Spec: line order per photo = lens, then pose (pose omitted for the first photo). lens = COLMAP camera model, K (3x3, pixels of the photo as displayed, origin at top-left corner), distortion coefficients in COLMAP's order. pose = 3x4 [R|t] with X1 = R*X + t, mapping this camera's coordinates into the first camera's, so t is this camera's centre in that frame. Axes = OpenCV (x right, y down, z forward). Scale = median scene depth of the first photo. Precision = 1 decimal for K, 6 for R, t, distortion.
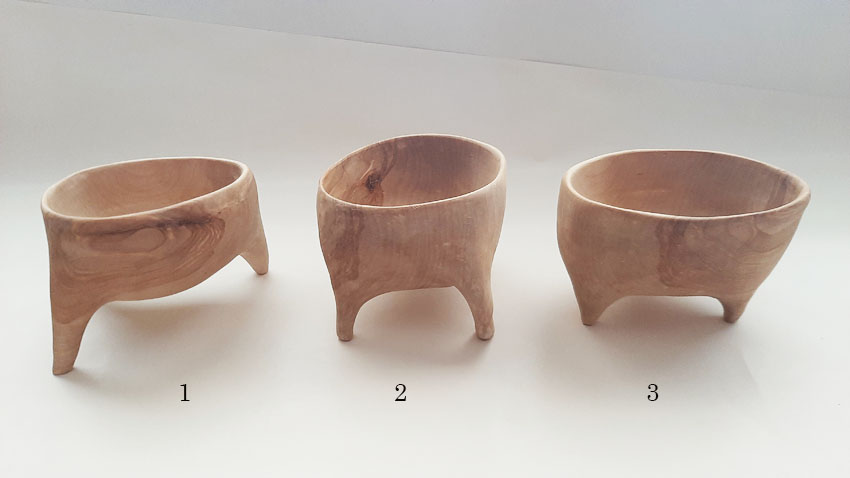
lens RADIAL K [[670.9, 0, 442.7], [0, 670.9, 210.5], [0, 0, 1]] dist [-0.011182, -0.027951]
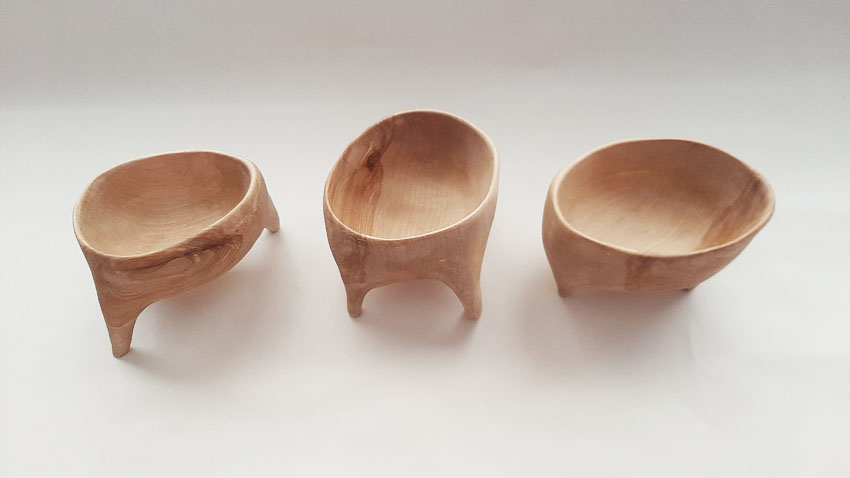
lens RADIAL K [[670.9, 0, 446.4], [0, 670.9, 246.8], [0, 0, 1]] dist [-0.011182, -0.027951]
pose [[0.999873, 0.006213, 0.014698, -0.003825], [-0.011894, 0.904196, 0.426952, -0.447265], [-0.010637, -0.427073, 0.904155, -0.014337]]
